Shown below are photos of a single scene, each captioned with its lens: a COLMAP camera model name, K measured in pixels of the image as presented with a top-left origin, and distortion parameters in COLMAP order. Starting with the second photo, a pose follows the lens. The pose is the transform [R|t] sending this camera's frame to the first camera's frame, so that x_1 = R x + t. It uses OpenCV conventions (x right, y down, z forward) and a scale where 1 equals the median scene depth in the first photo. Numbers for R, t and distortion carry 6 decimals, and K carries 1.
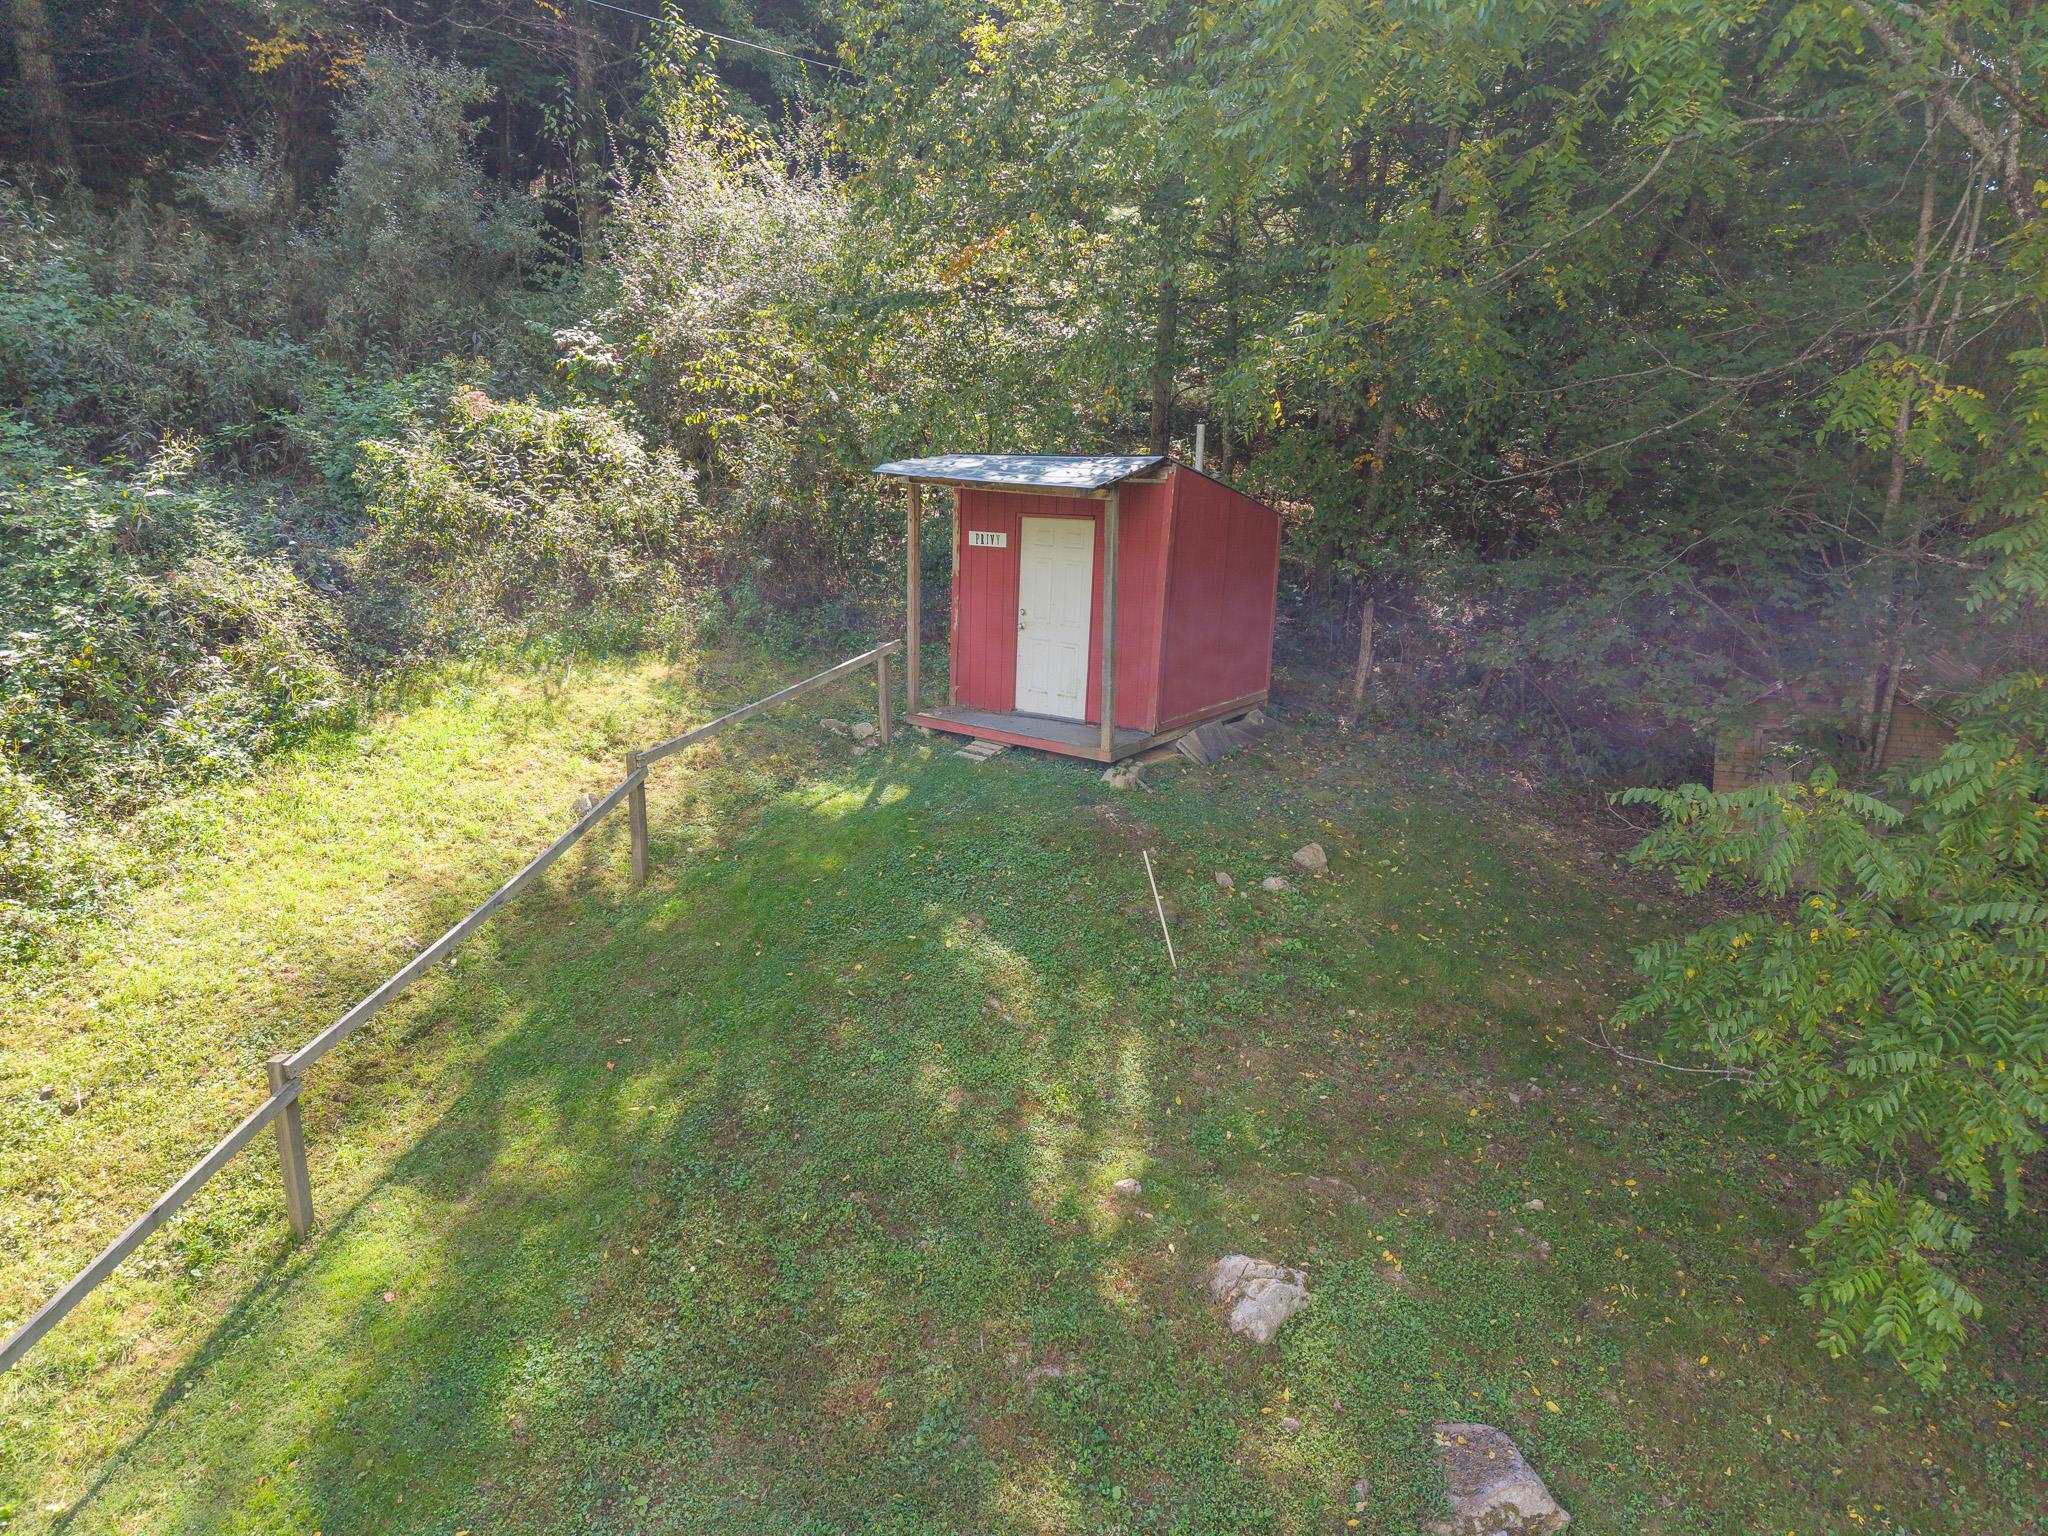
lens RADIAL K [[1359.0, 0, 1025.9], [0, 1359.0, 781.9], [0, 0, 1]] dist [0.017424, -0.000200]
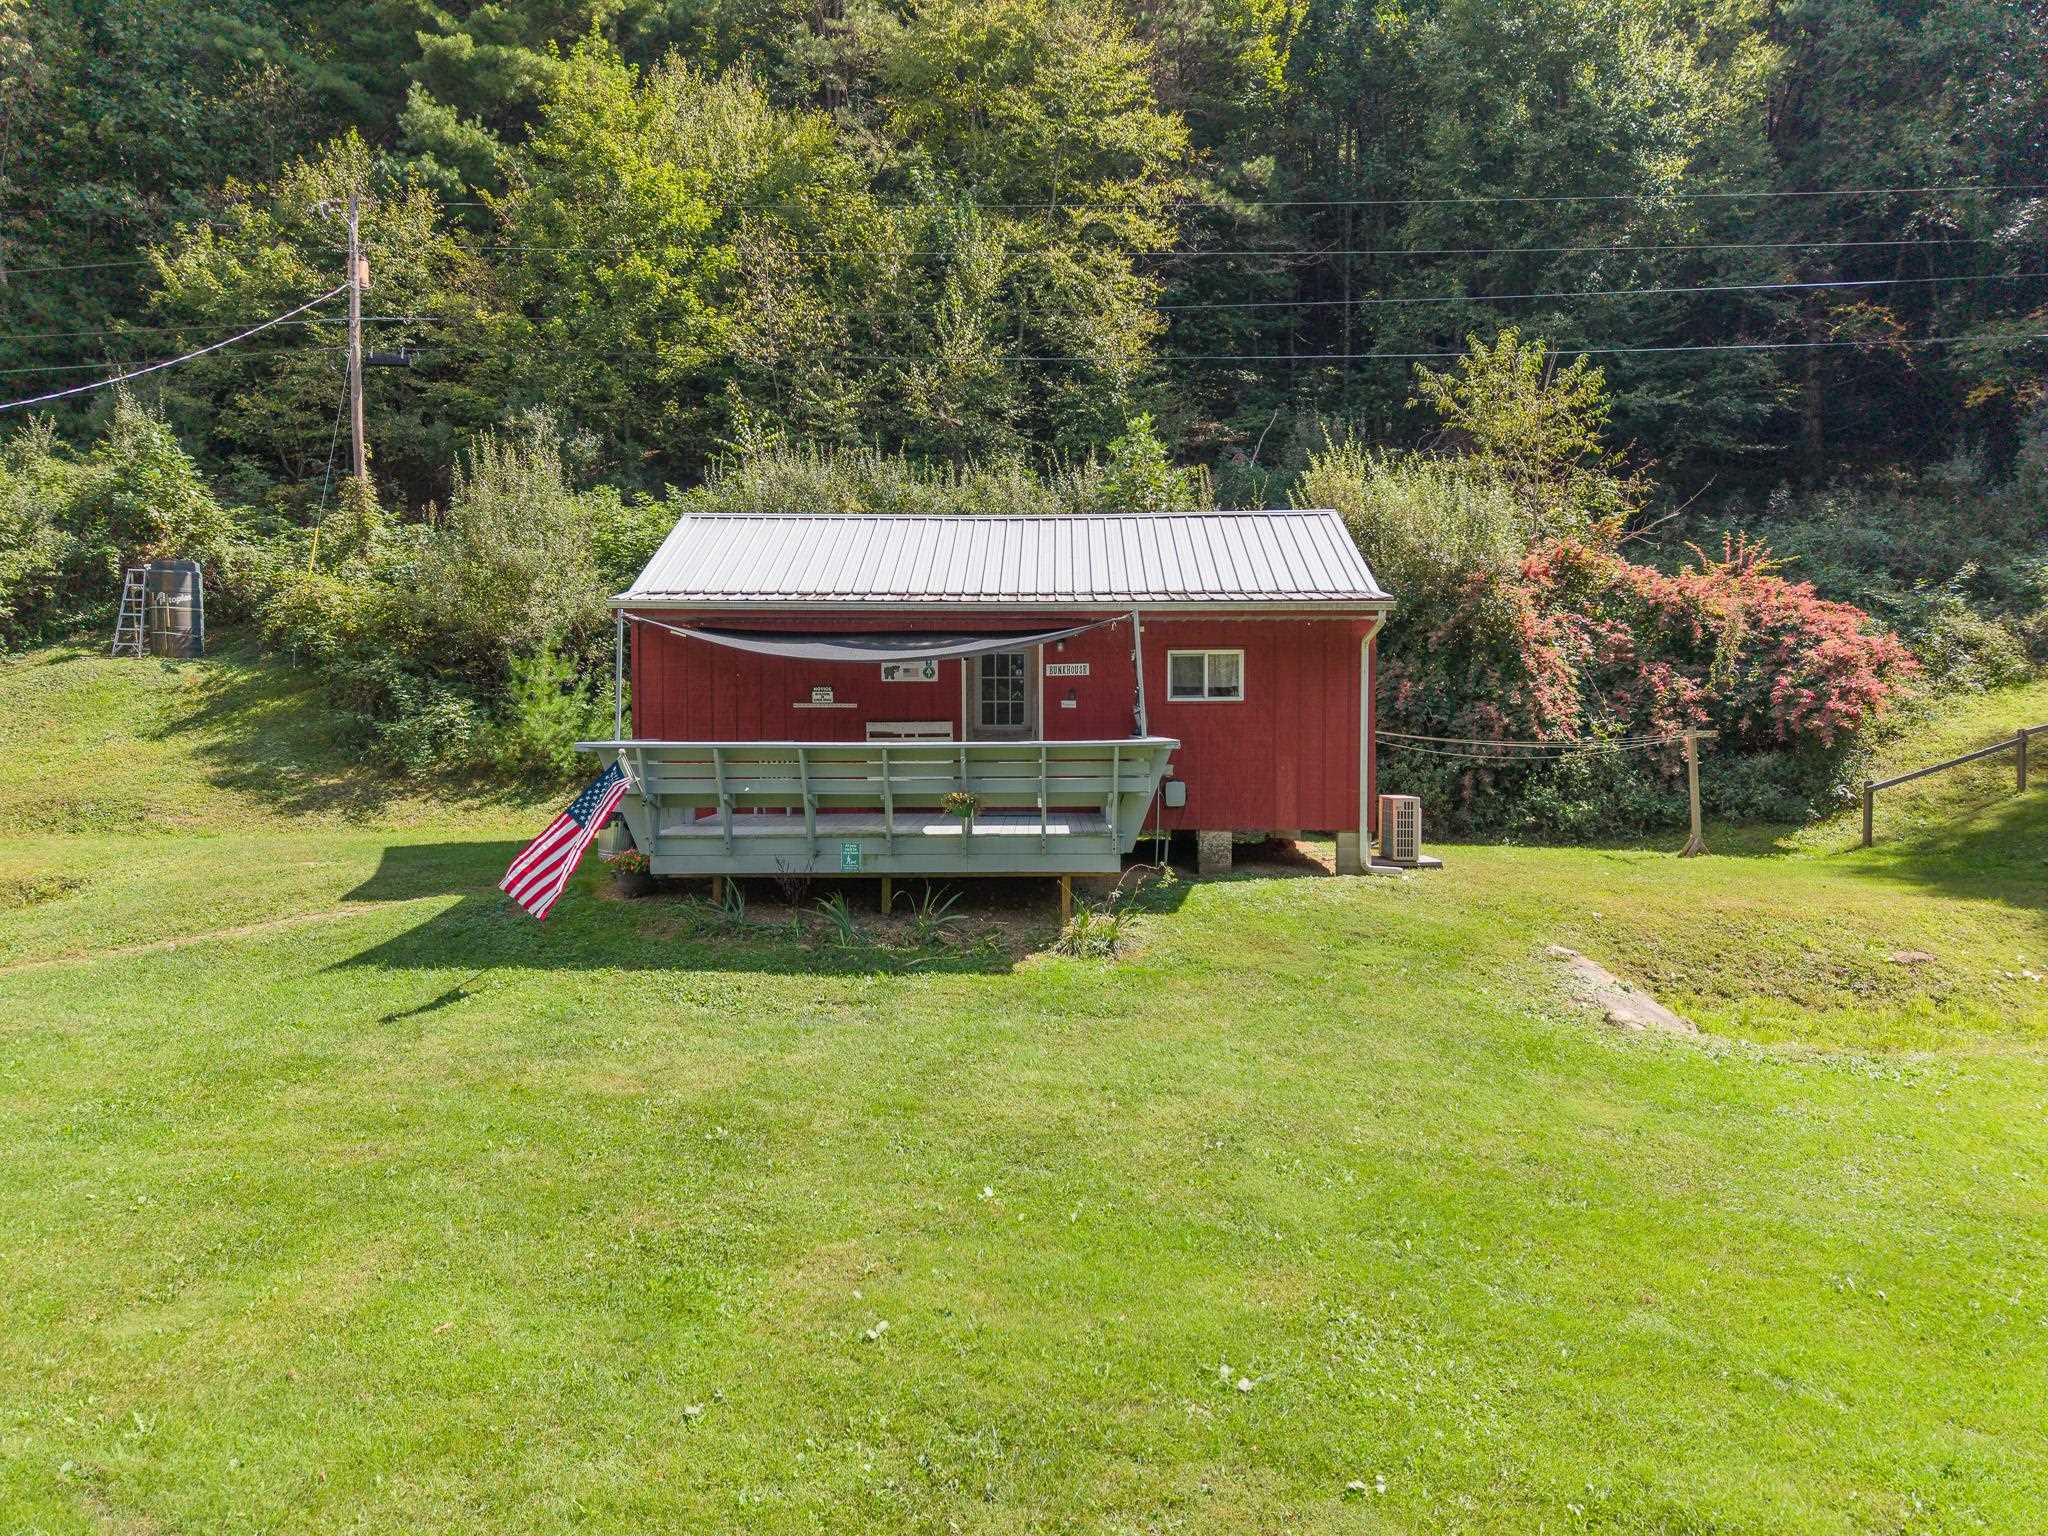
lens RADIAL K [[1363.6, 0, 1024.0], [0, 1363.6, 768.0], [0, 0, 1]] dist [0.044664, -0.043210]
pose [[0.538359, 0.021321, -0.842446, 0.447519], [-0.195346, 0.975608, -0.100143, 0.540842], [0.819762, 0.218481, 0.529392, -1.282848]]
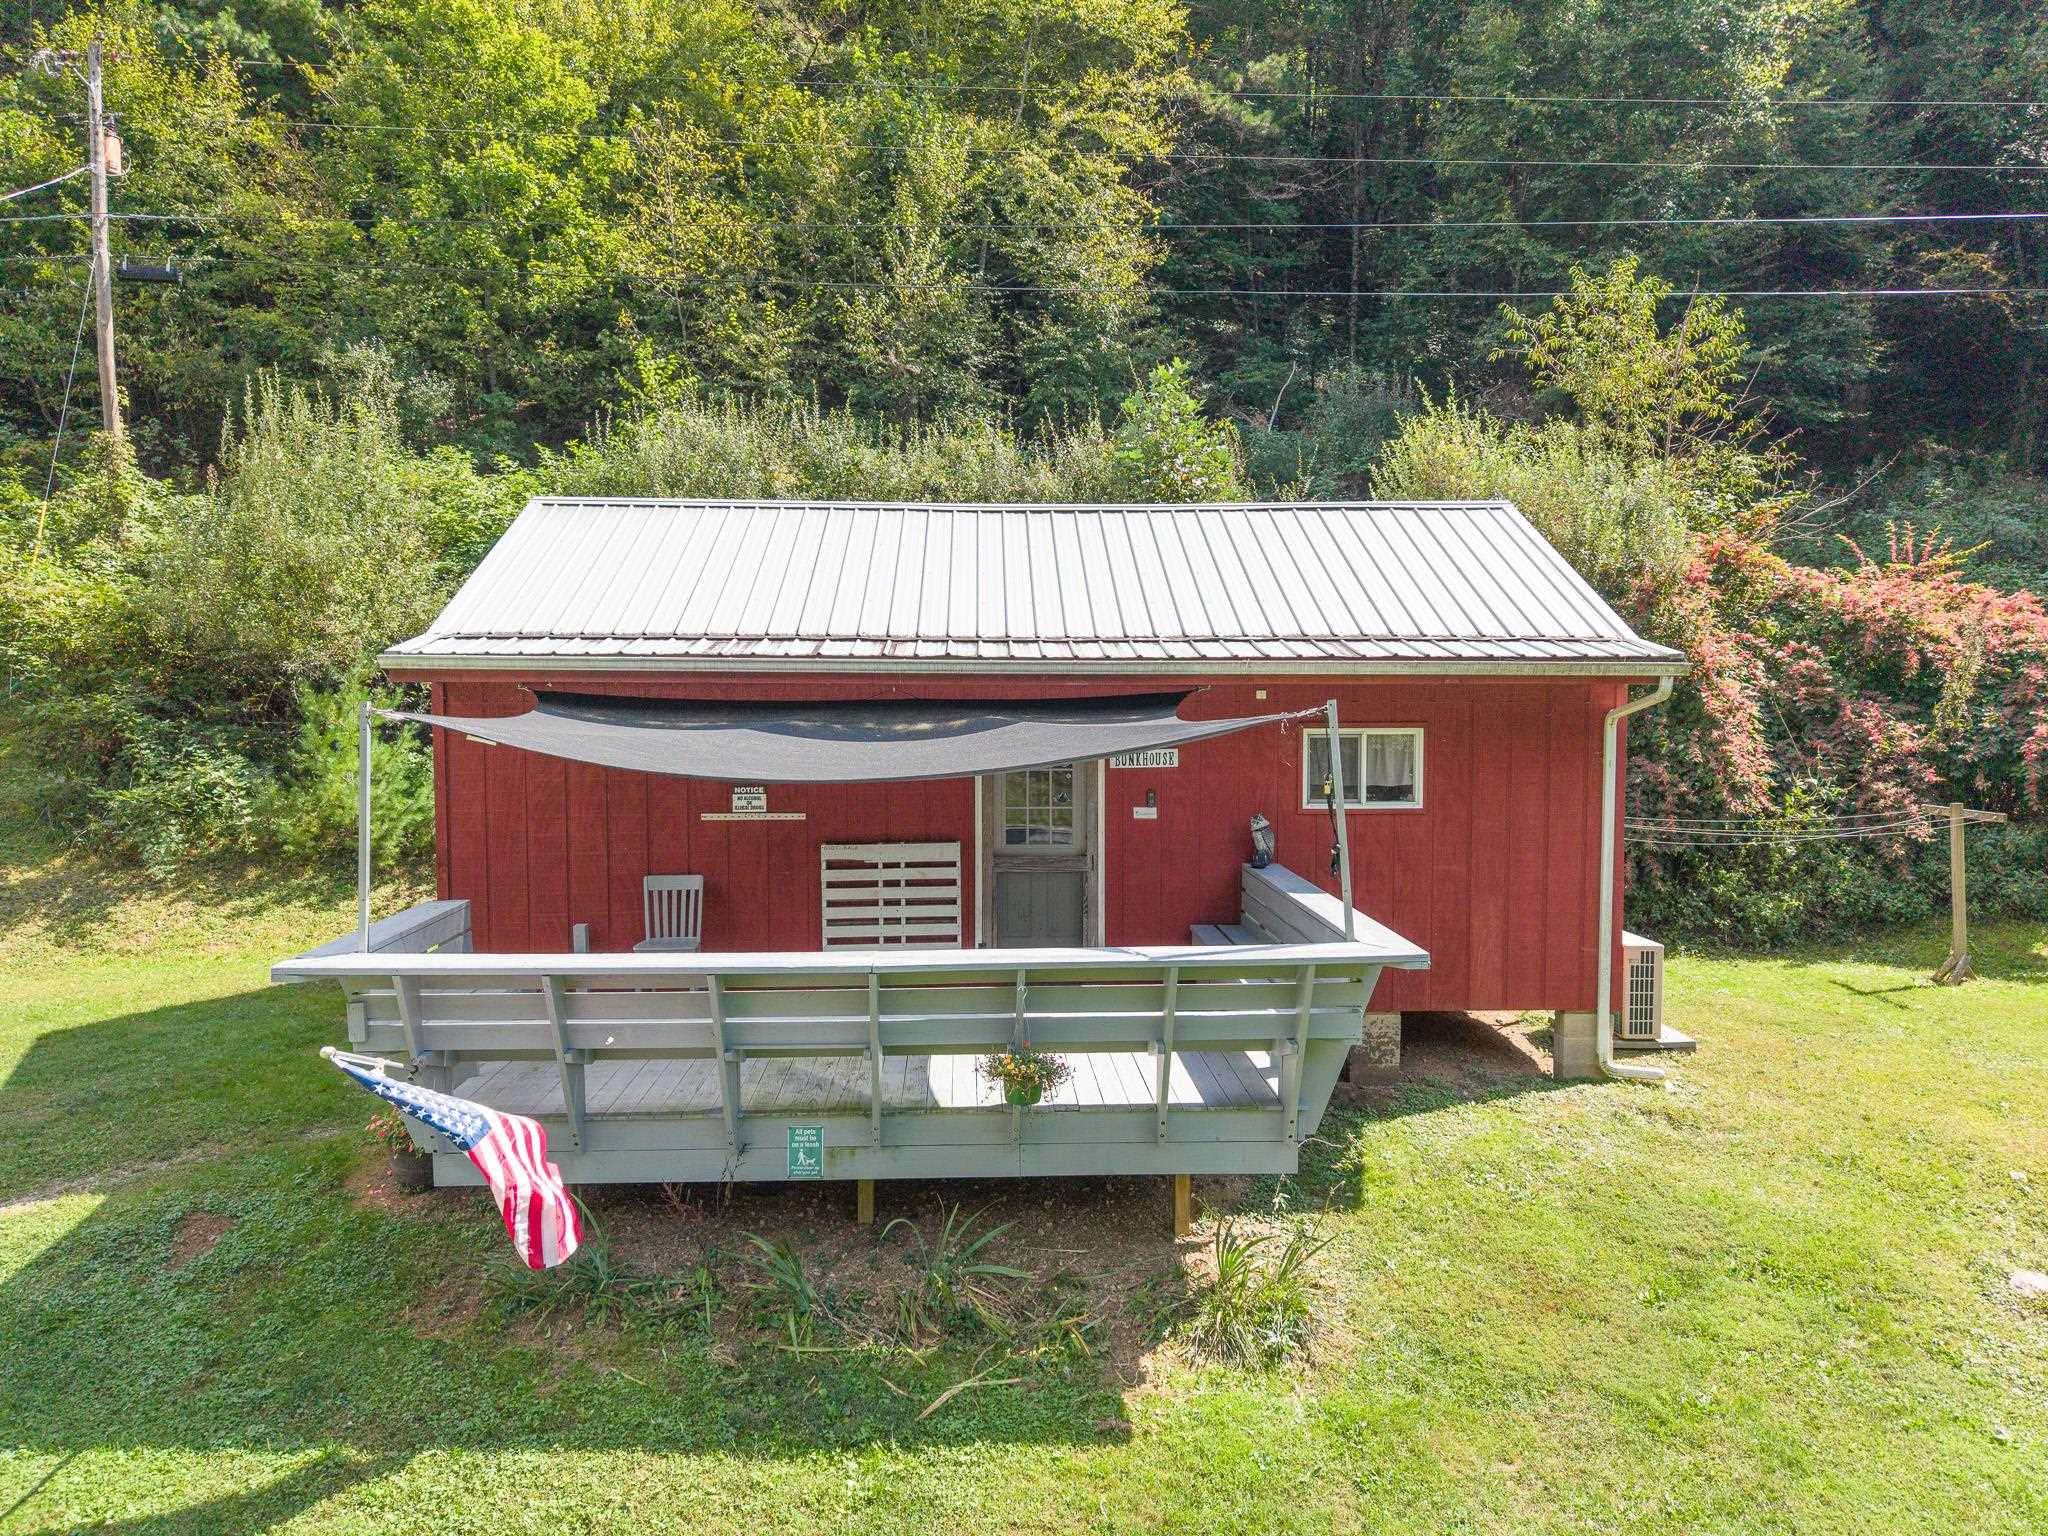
lens RADIAL K [[1359.0, 0, 1025.9], [0, 1359.0, 781.9], [0, 0, 1]] dist [0.017424, -0.000200]
pose [[0.587142, 0.052632, -0.807771, 0.014697], [-0.187959, 0.979475, -0.072801, 0.405635], [0.787360, 0.194572, 0.584984, -1.119057]]
